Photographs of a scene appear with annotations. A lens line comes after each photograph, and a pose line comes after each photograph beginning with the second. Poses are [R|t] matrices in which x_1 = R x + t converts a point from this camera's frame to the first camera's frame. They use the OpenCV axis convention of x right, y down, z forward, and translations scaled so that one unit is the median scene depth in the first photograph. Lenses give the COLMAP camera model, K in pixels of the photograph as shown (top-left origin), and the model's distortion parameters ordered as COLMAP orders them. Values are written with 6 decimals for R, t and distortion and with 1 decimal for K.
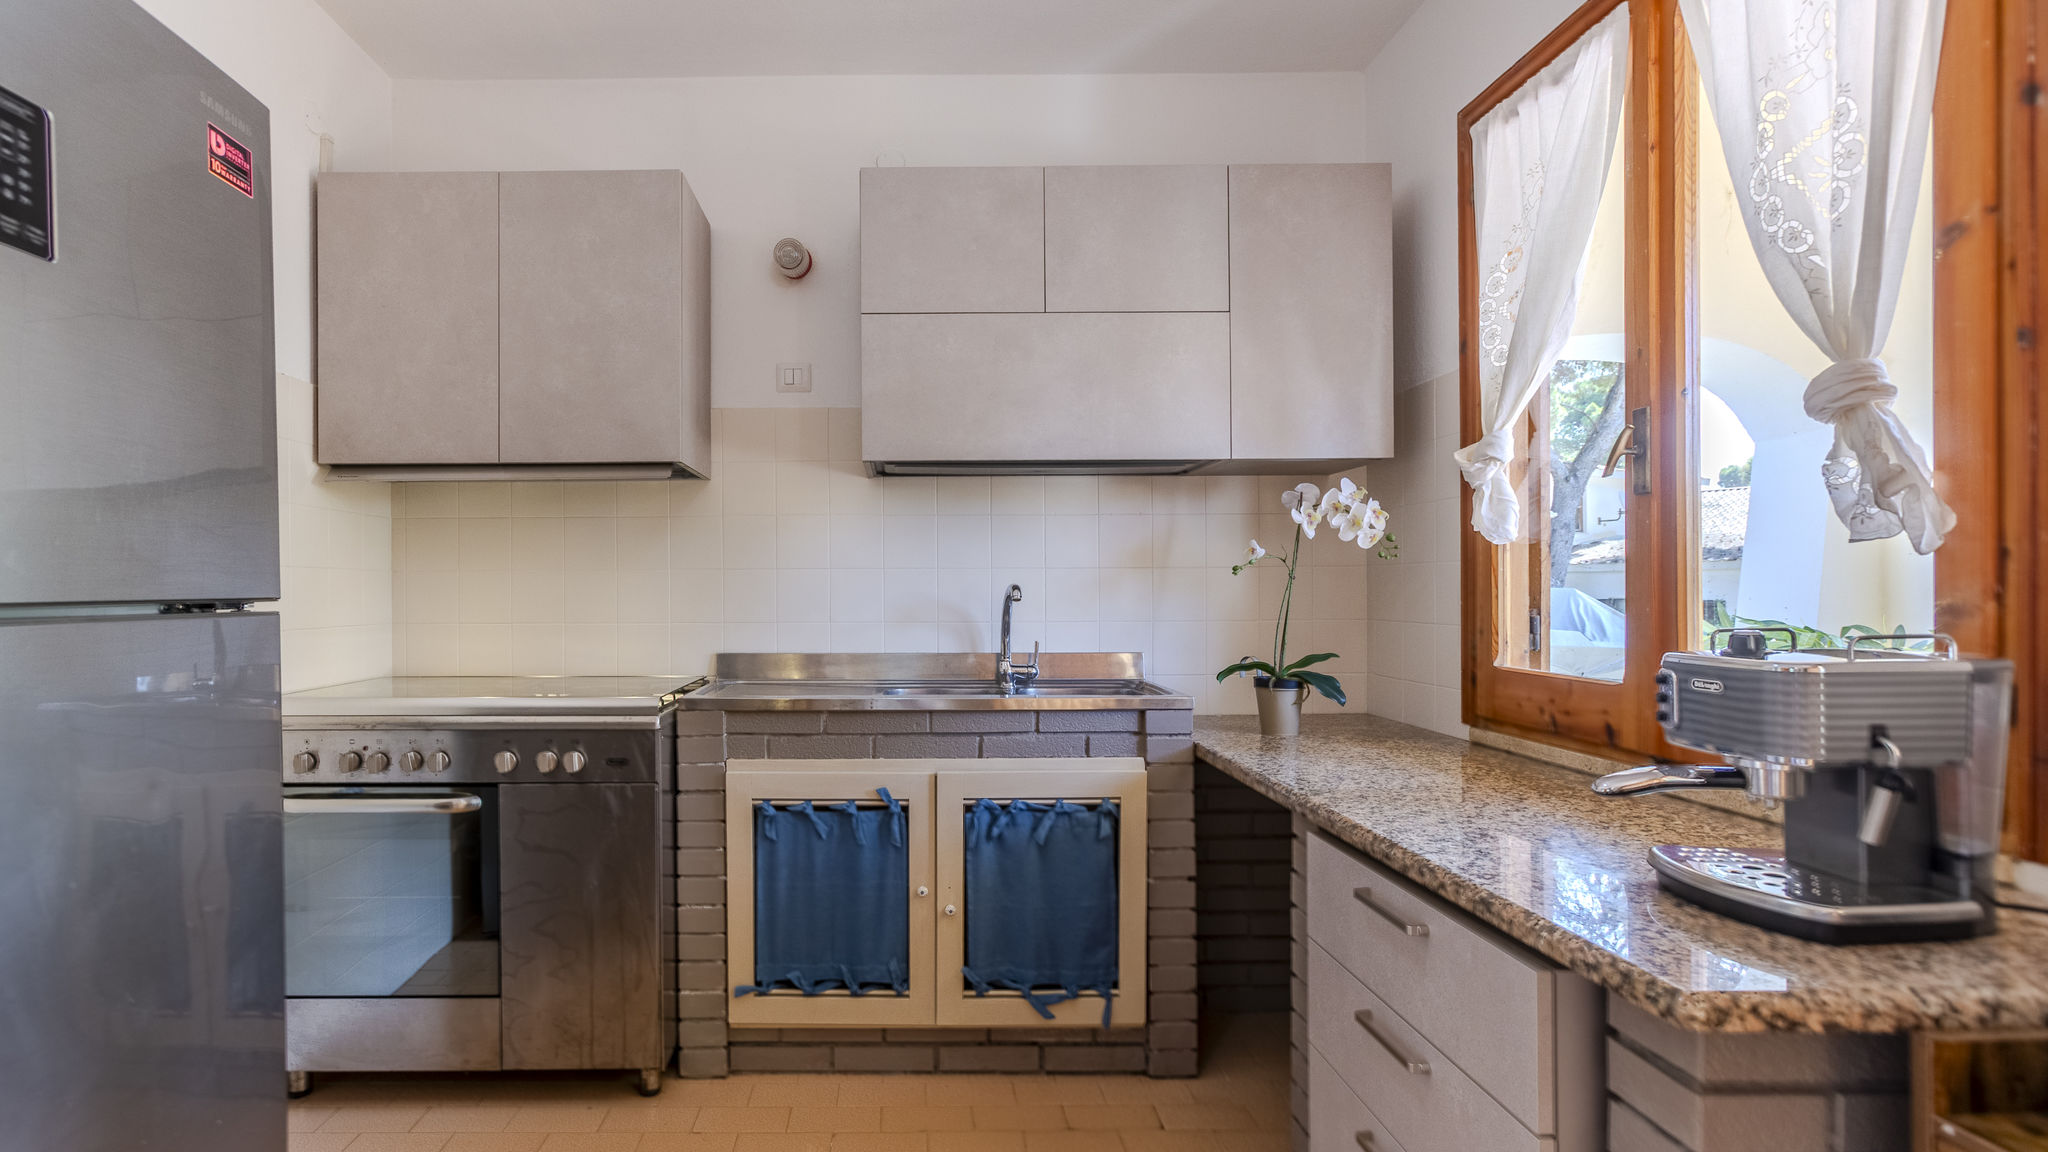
lens RADIAL K [[900.5, 0, 1024.0], [0, 900.5, 576.0], [0, 0, 1]] dist [-0.015898, 0.008979]
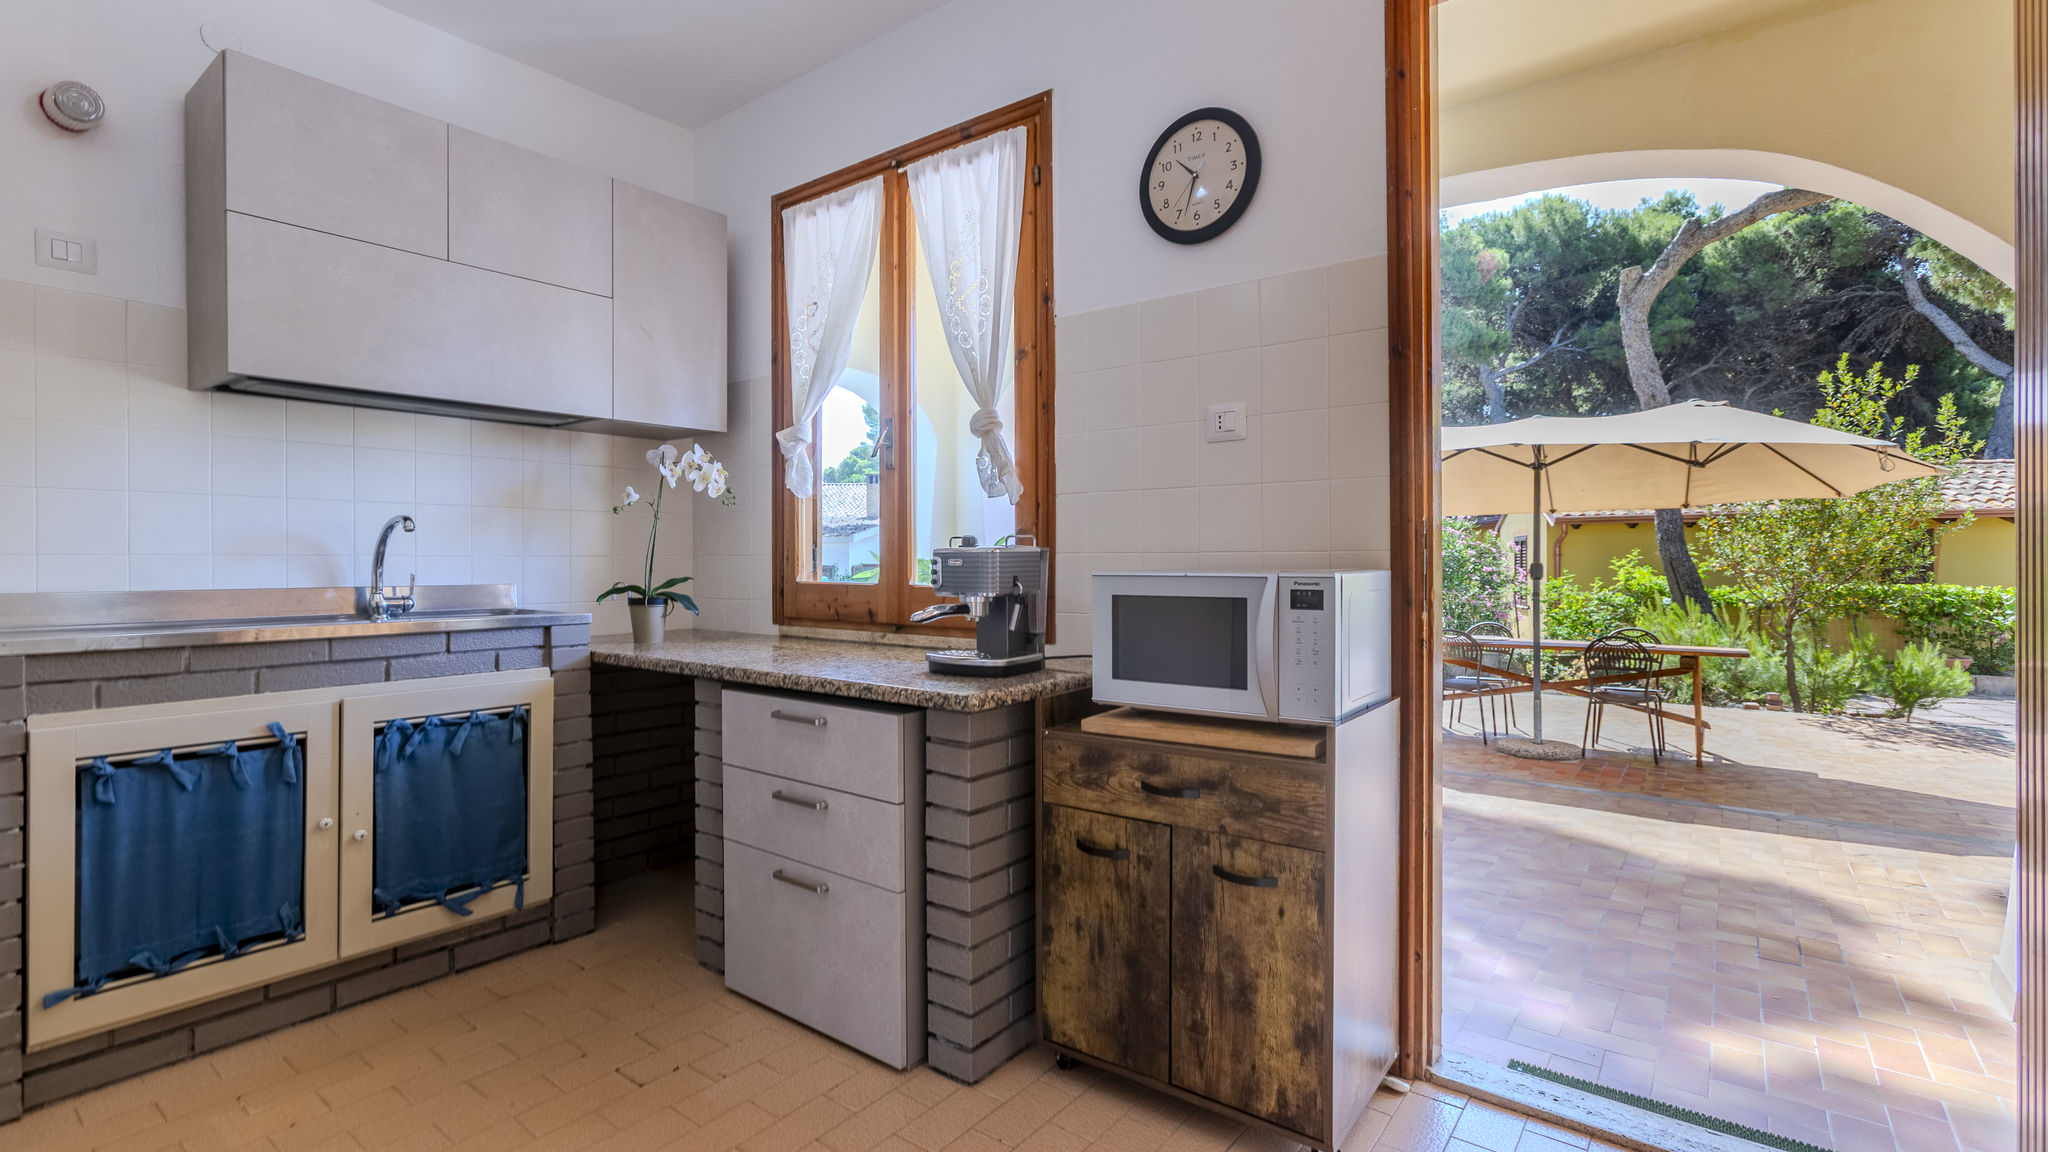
lens RADIAL K [[934.9, 0, 1023.1], [0, 934.9, 560.5], [0, 0, 1]] dist [-0.000001, -0.000070]
pose [[0.604458, 0.001020, 0.796636, -0.459767], [0.005805, 0.999967, -0.005685, 0.075252], [-0.796616, 0.008061, 0.604432, -0.216144]]
